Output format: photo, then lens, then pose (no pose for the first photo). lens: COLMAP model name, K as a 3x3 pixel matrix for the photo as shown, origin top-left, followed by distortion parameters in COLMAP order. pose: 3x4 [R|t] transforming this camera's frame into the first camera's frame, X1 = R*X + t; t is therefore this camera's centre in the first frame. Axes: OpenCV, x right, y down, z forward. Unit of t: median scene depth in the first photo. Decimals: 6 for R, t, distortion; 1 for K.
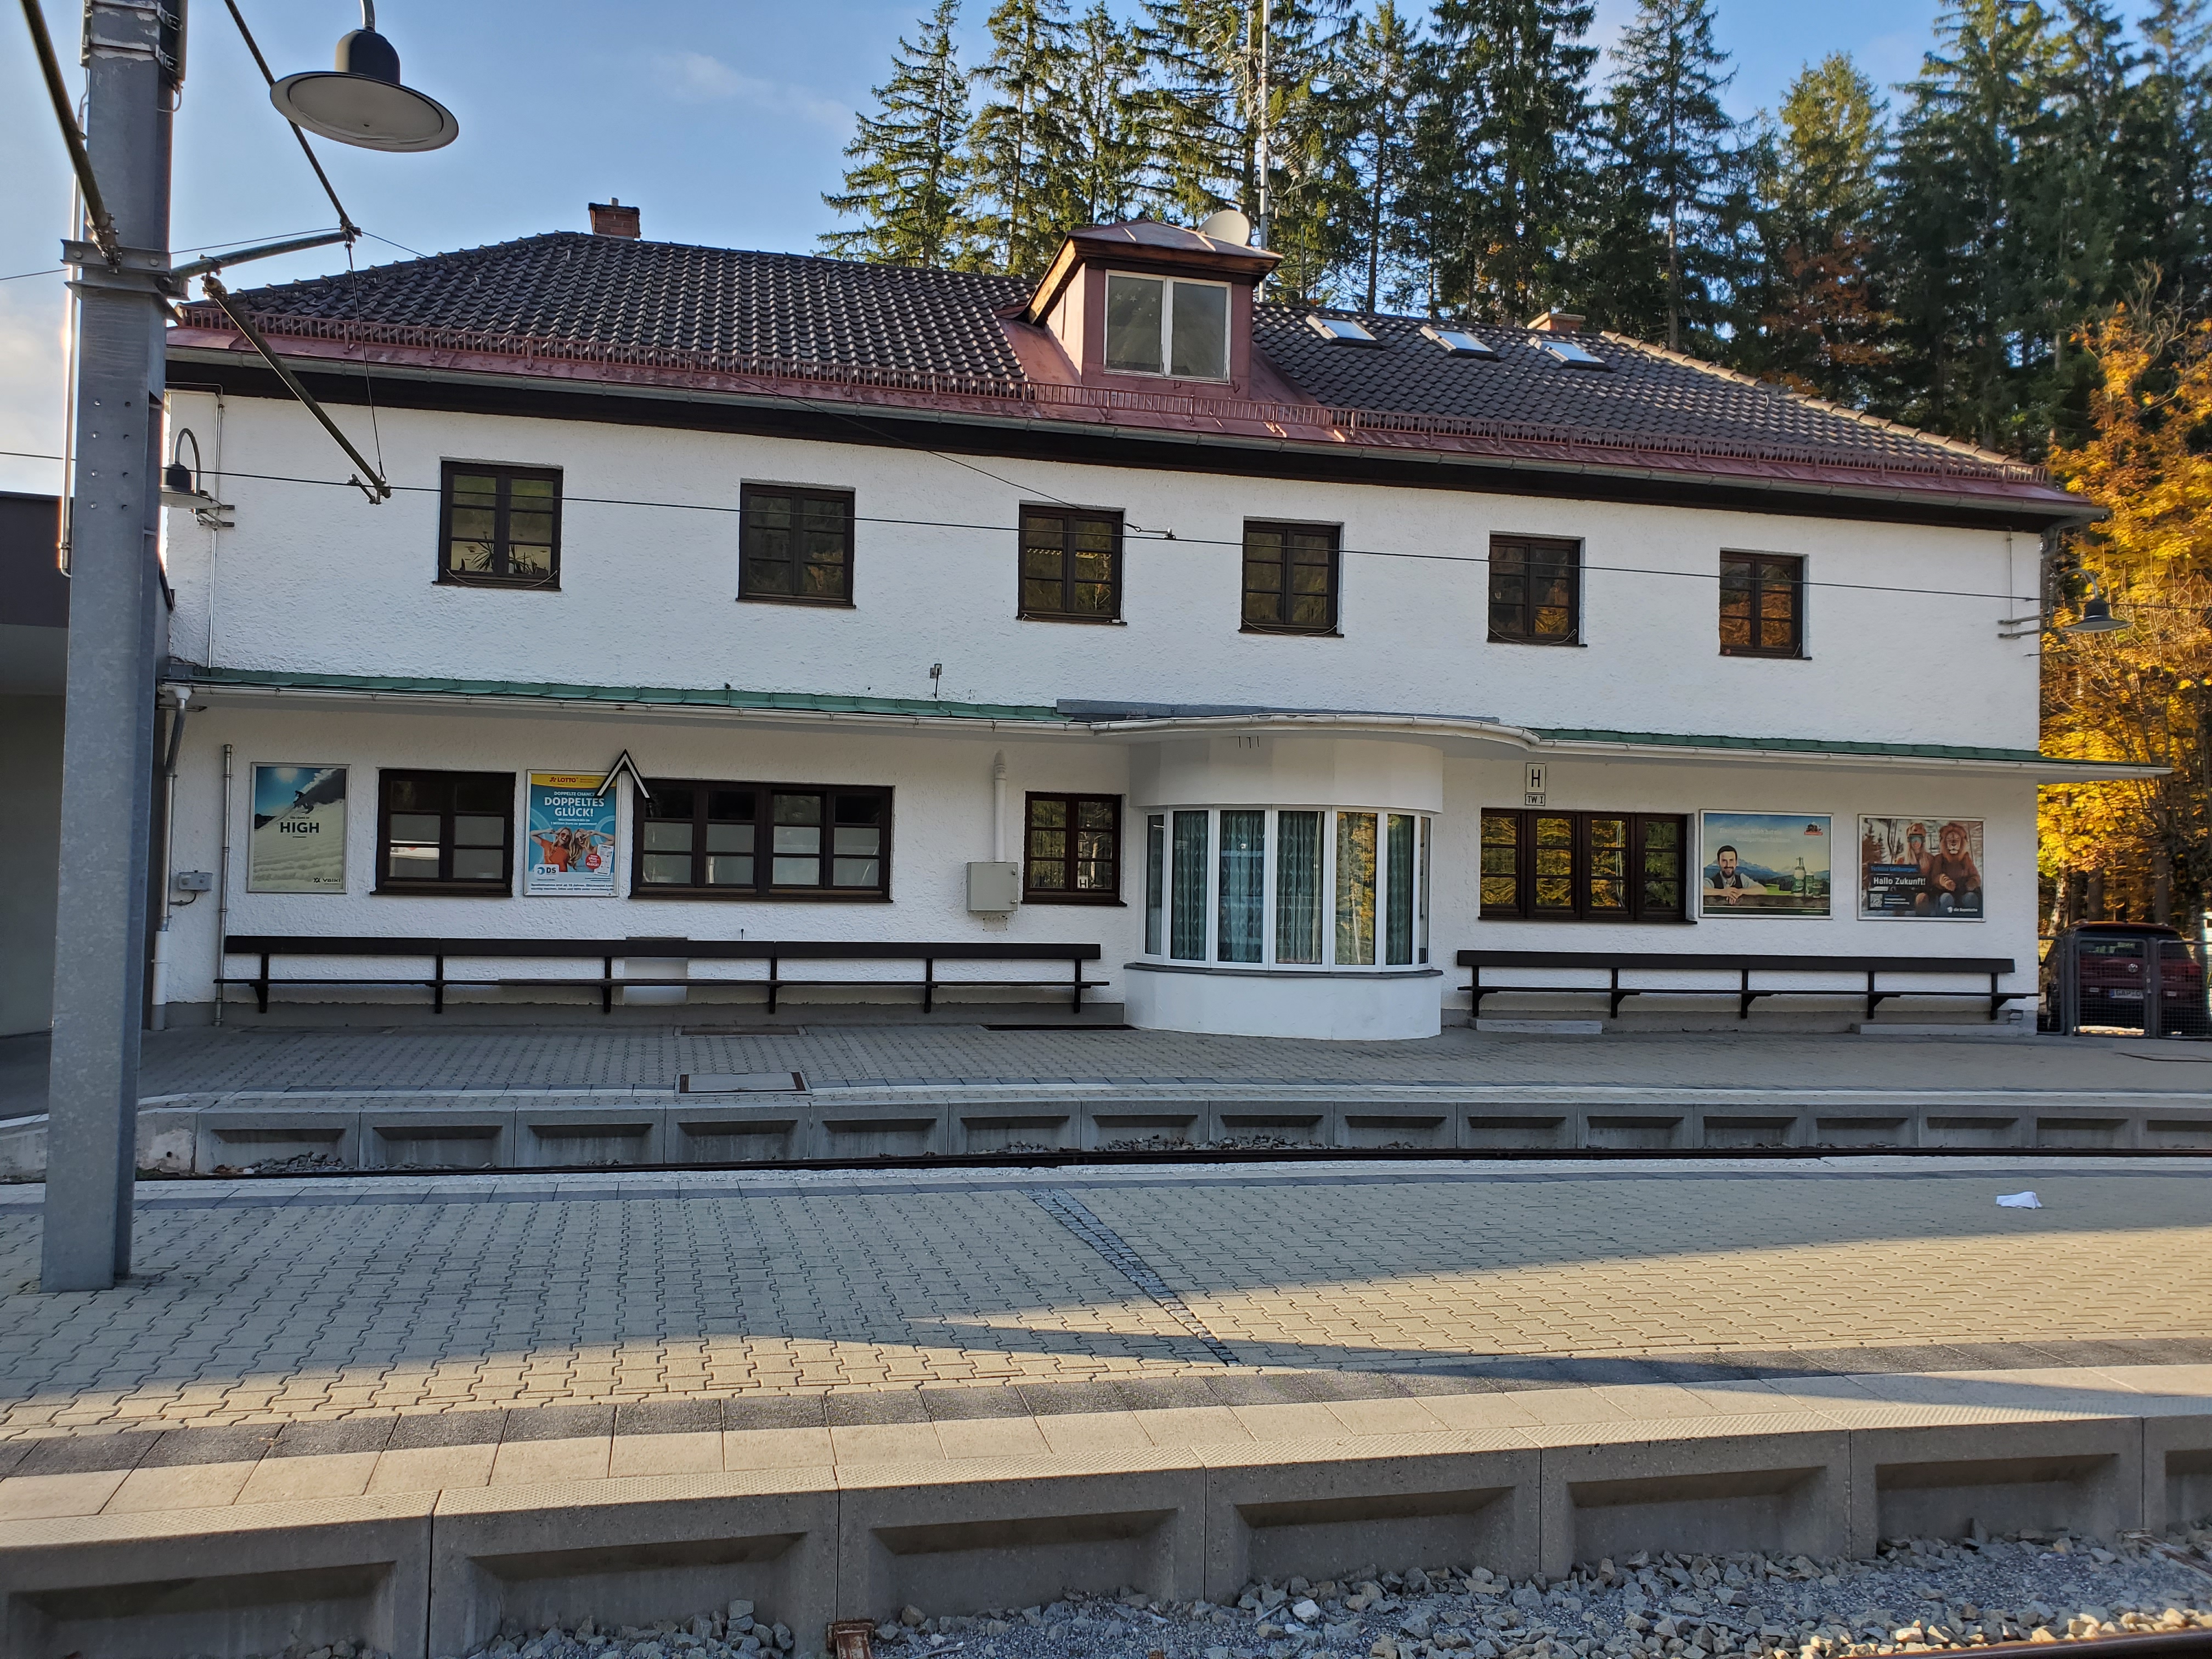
lens RADIAL K [[1704.9, 0, 1062.9], [0, 1704.9, 836.3], [0, 0, 1]] dist [0.018770, -0.009483]
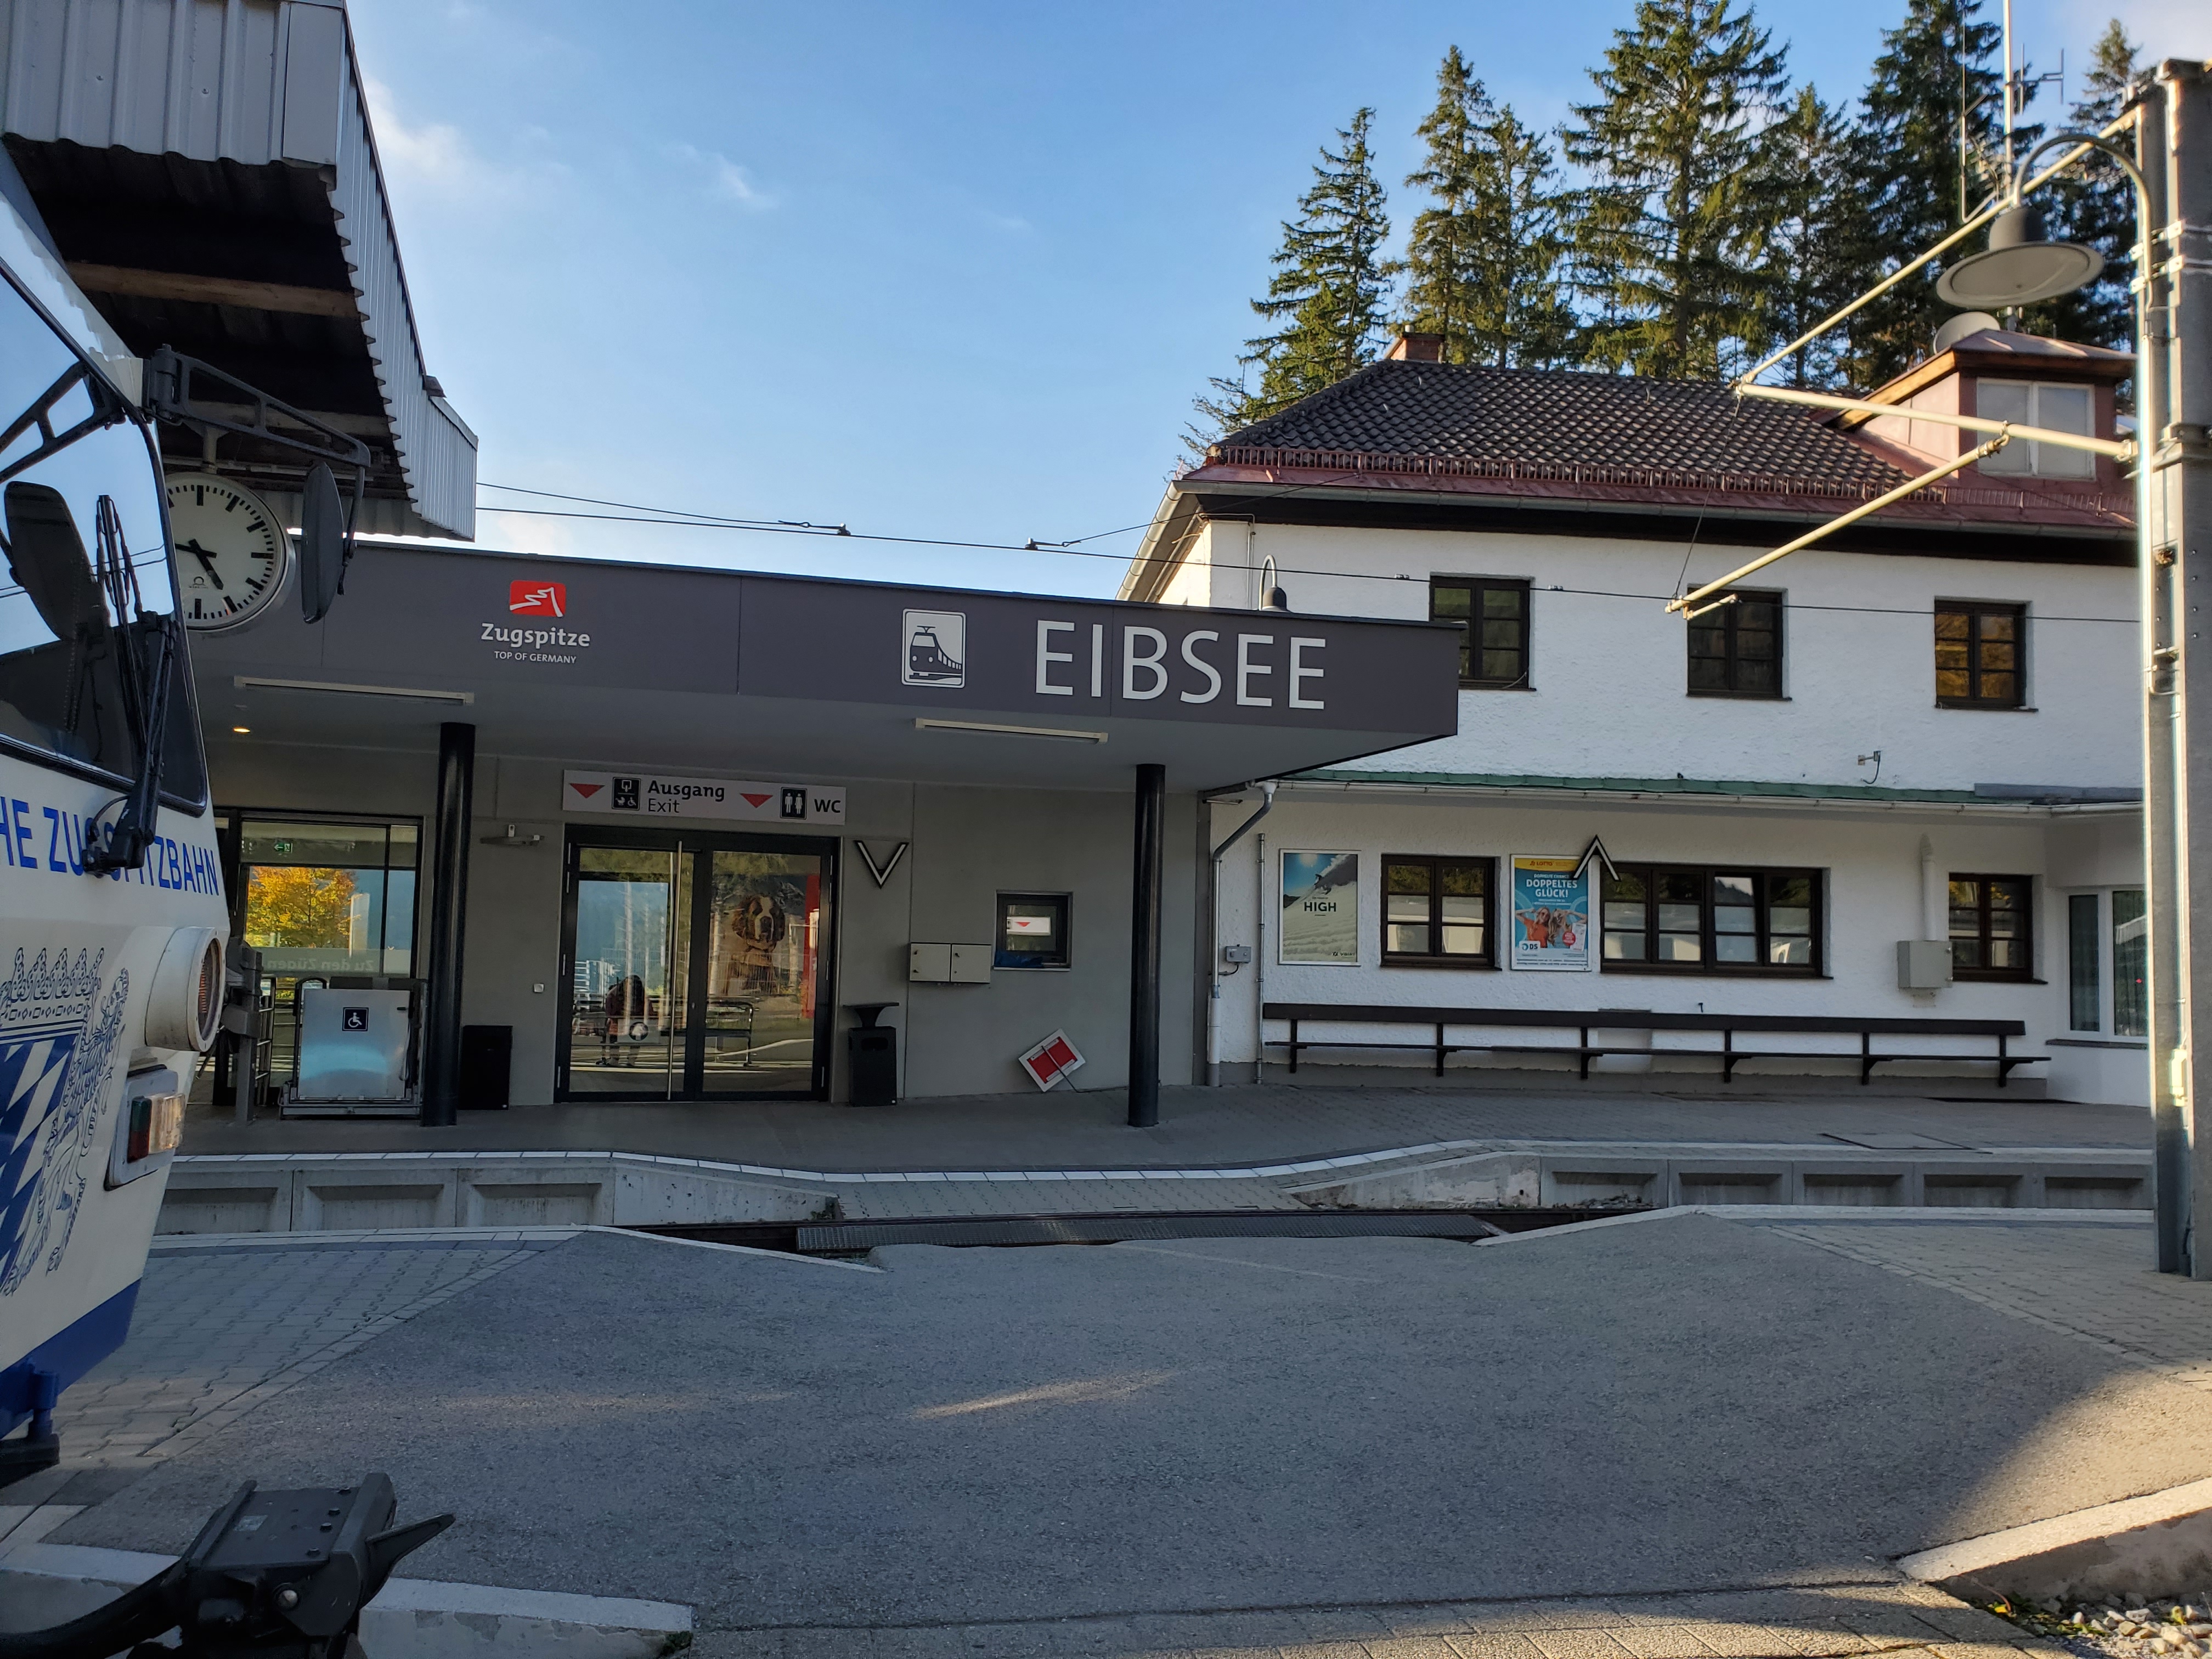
lens RADIAL K [[1704.9, 0, 1120.7], [0, 1704.9, 846.1], [0, 0, 1]] dist [0.018770, -0.009483]
pose [[0.993270, -0.003087, -0.115783, -0.412284], [-0.001900, 0.999076, -0.042931, 0.003072], [0.115809, 0.042862, 0.992346, -0.105097]]
